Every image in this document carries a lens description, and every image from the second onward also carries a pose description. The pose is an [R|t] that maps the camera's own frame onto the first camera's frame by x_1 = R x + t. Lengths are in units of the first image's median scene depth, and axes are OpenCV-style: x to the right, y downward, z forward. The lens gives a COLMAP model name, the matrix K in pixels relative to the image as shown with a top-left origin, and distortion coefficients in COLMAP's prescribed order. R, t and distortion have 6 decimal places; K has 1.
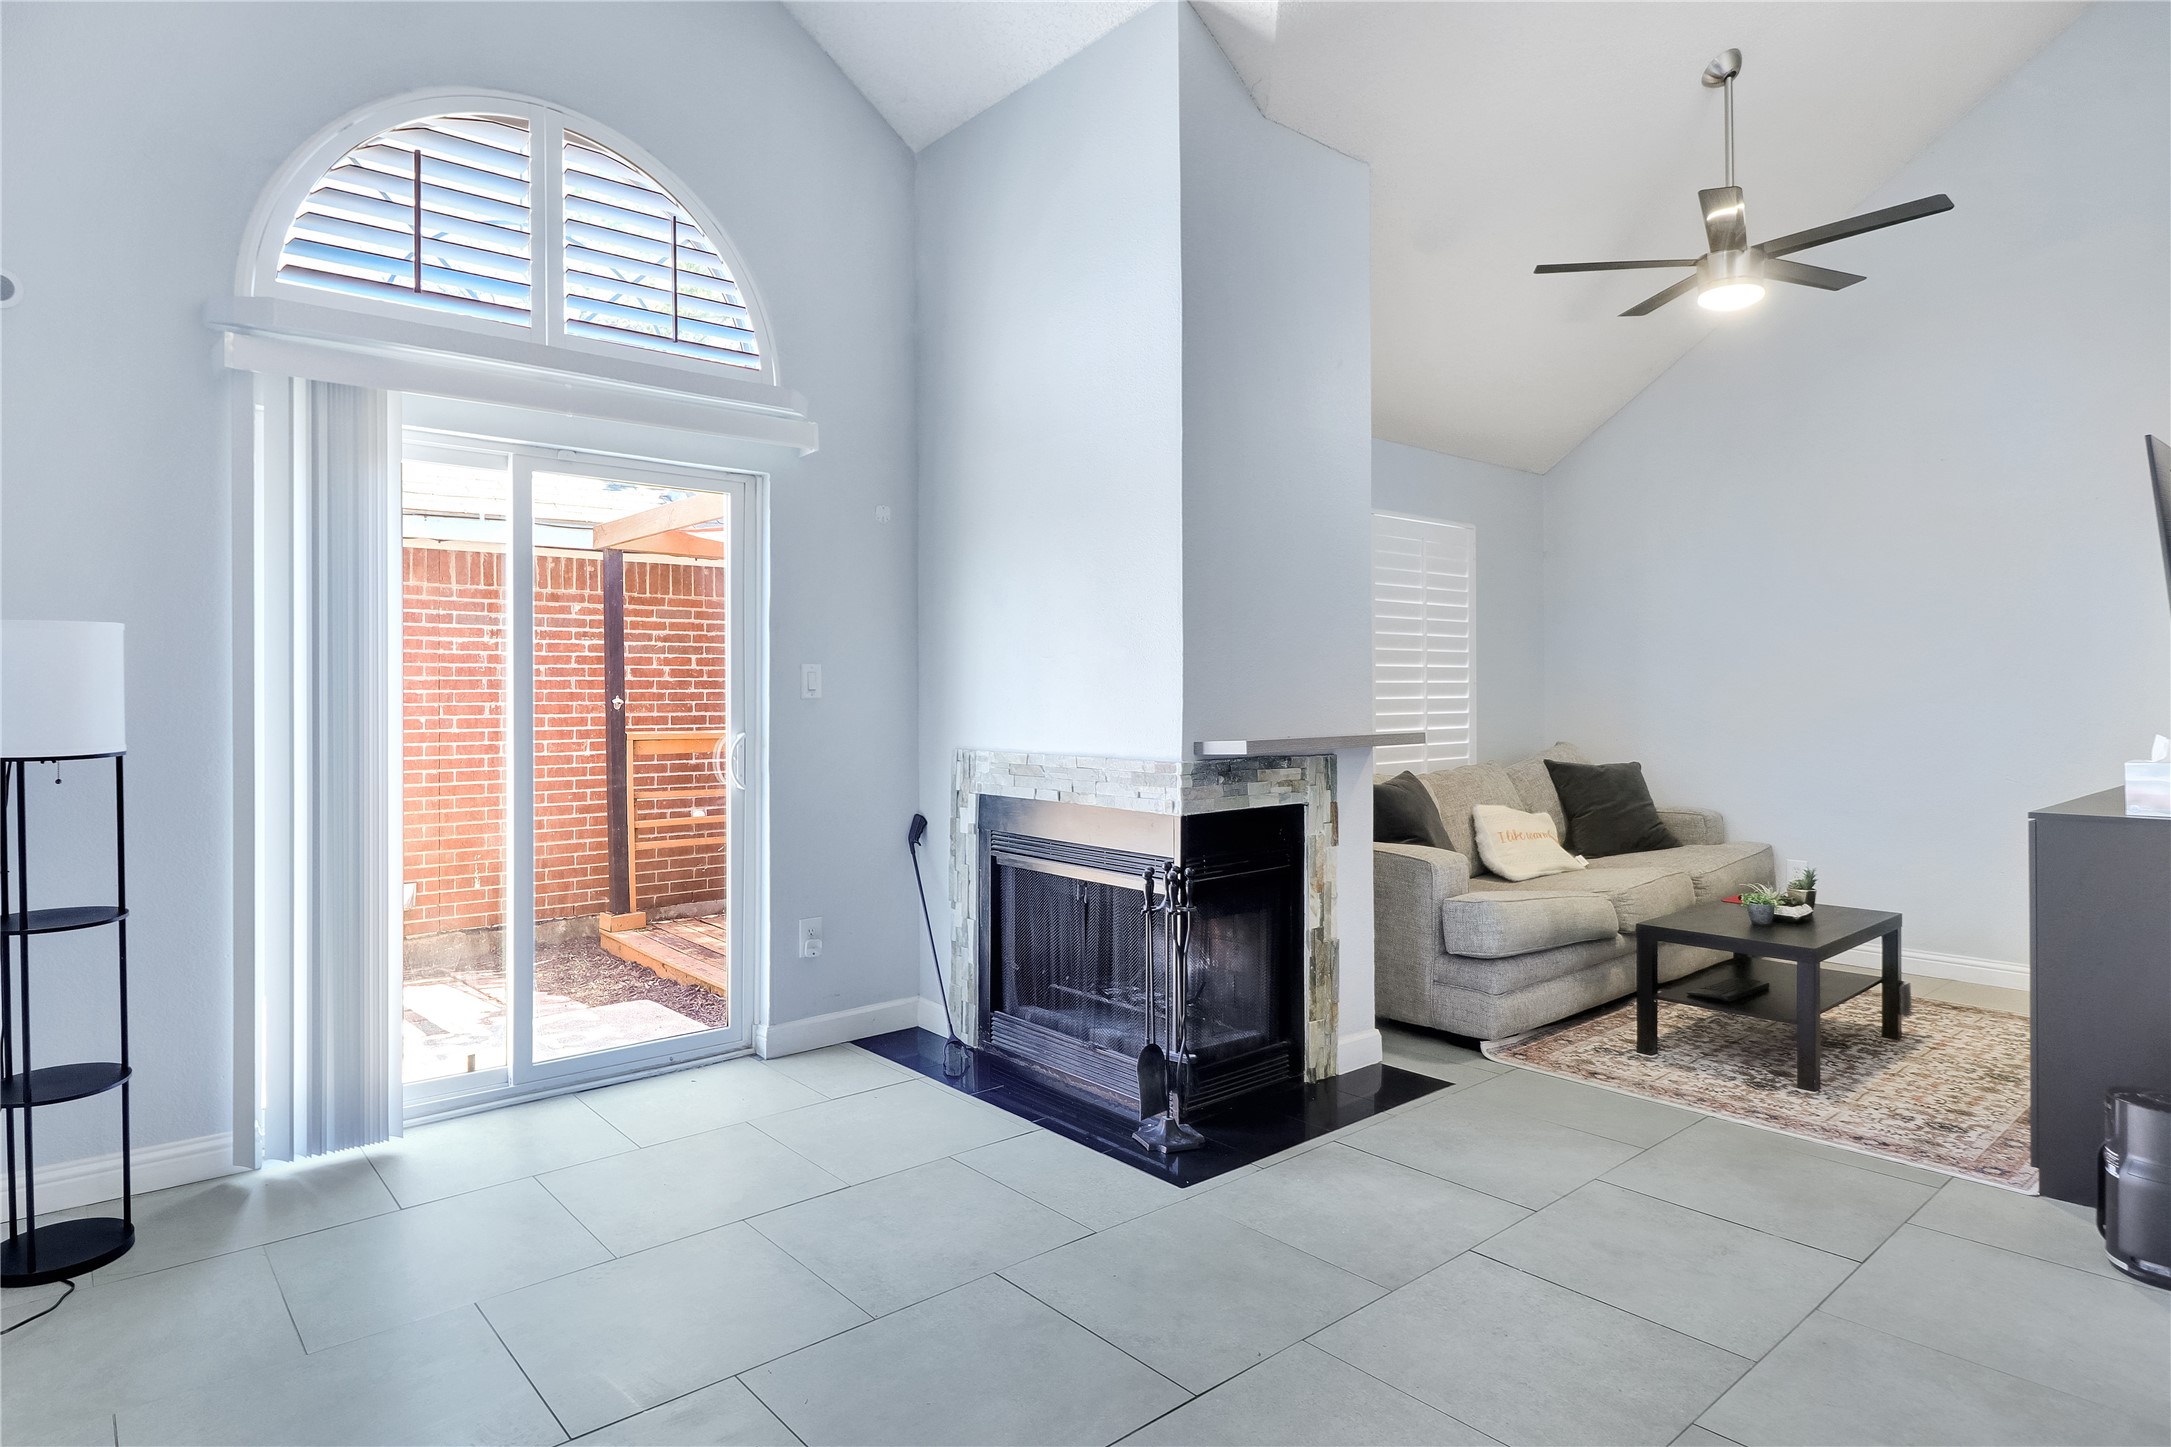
lens RADIAL K [[1221.8, 0, 1036.5], [0, 1221.8, 691.9], [0, 0, 1]] dist [0.006142, -0.016210]
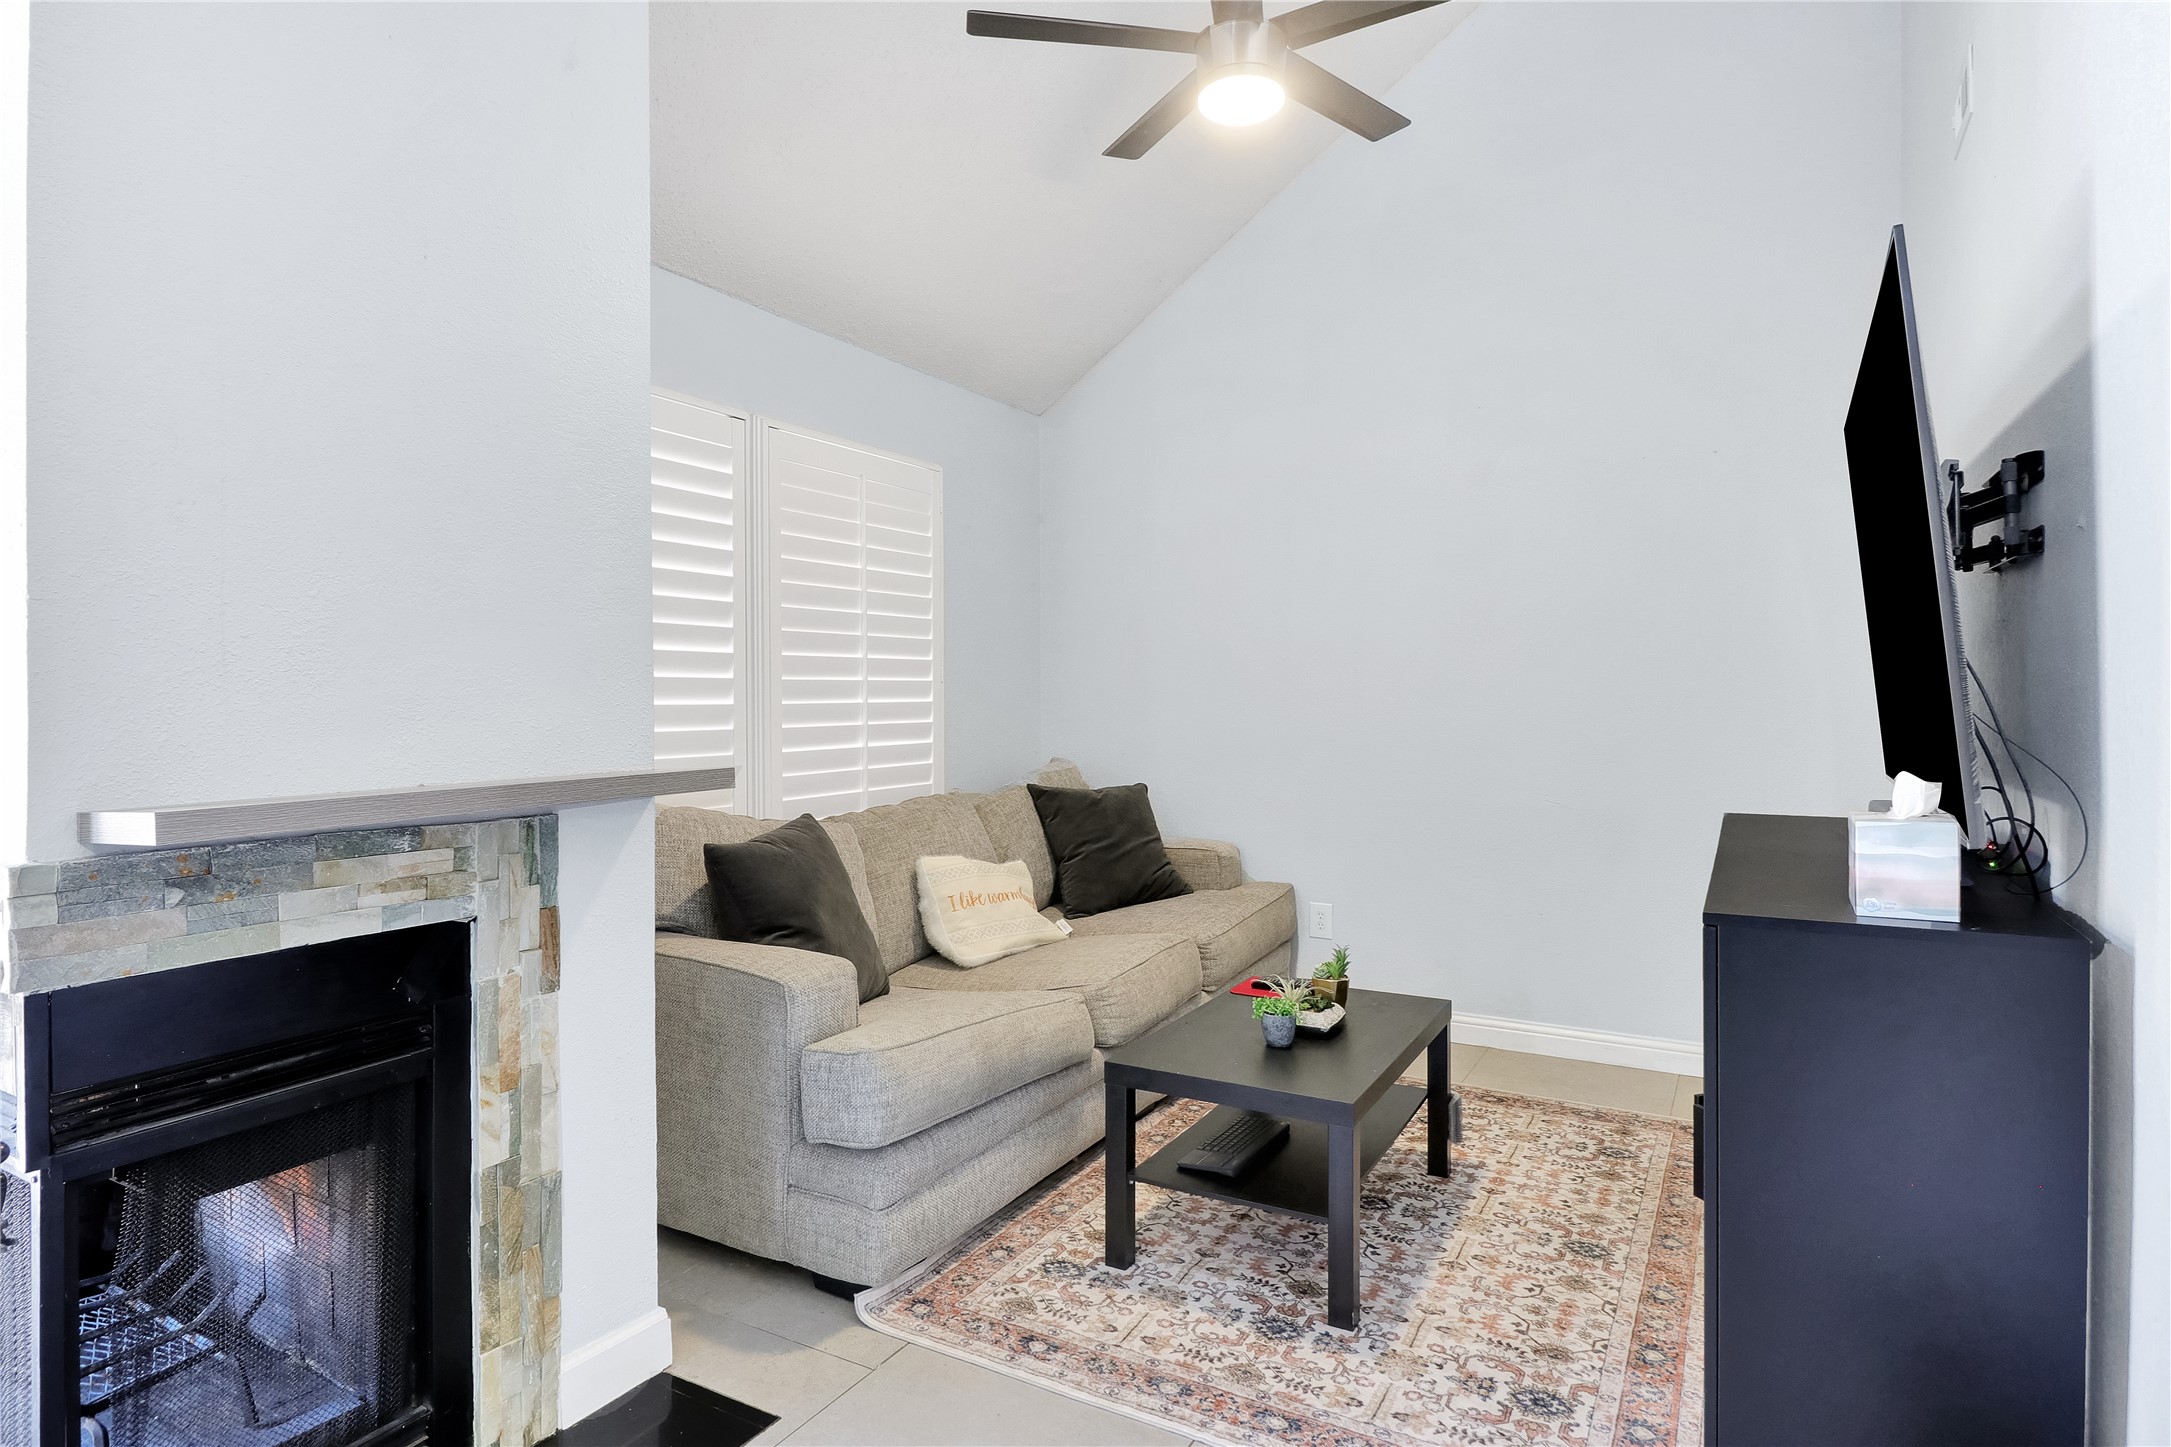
lens RADIAL K [[1204.3, 0, 1062.6], [0, 1204.3, 708.6], [0, 0, 1]] dist [0.005418, -0.019652]
pose [[0.938956, -0.003355, 0.344020, 0.259990], [-0.000881, 0.999926, 0.012157, 0.000353], [-0.344035, -0.011718, 0.938884, 0.430812]]
